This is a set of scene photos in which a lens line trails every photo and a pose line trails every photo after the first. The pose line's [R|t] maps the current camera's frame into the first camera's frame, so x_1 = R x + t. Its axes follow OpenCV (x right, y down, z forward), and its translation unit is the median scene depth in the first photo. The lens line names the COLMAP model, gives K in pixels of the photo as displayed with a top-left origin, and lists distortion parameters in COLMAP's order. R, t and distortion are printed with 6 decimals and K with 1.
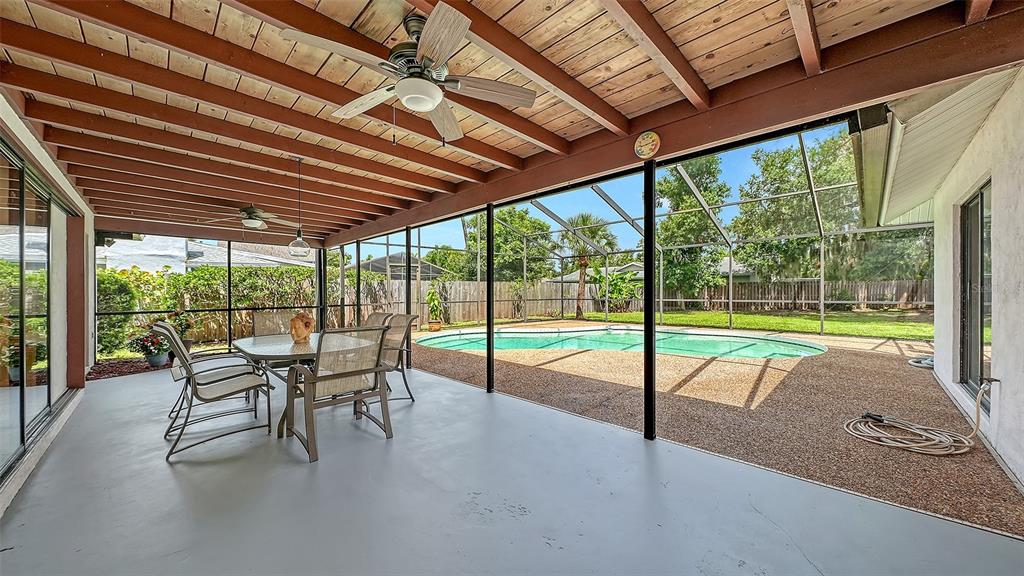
lens RADIAL K [[357.6, 0, 509.9], [0, 357.6, 294.4], [0, 0, 1]] dist [-0.000816, -0.000051]
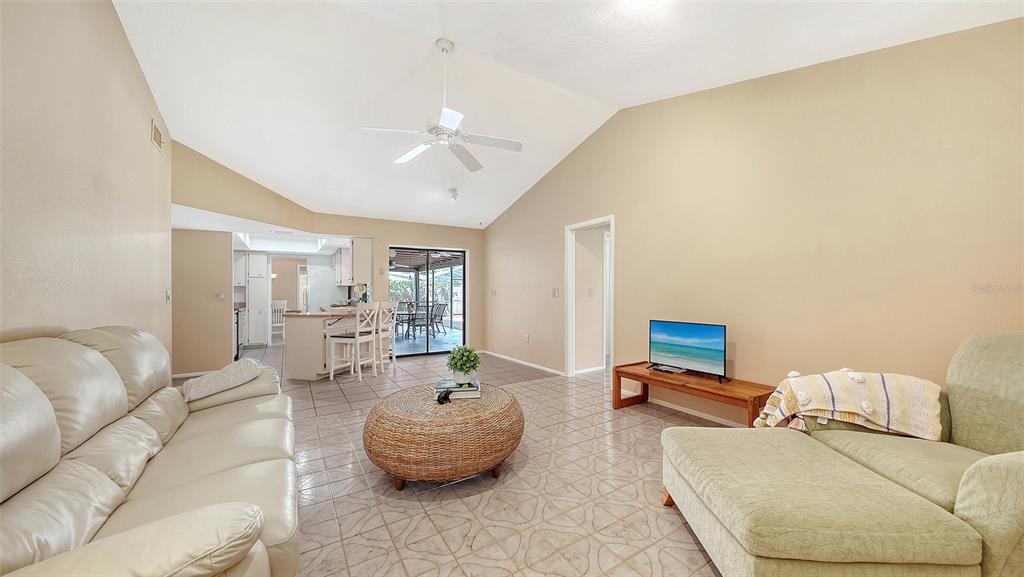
lens RADIAL K [[360.4, 0, 511.5], [0, 360.4, 292.1], [0, 0, 1]] dist [-0.001443, -0.000035]
pose [[0.974724, 0.000792, -0.223411, 0.145883], [-0.002221, 0.999979, -0.006144, -0.002153], [0.223401, 0.006485, 0.974705, -0.280731]]
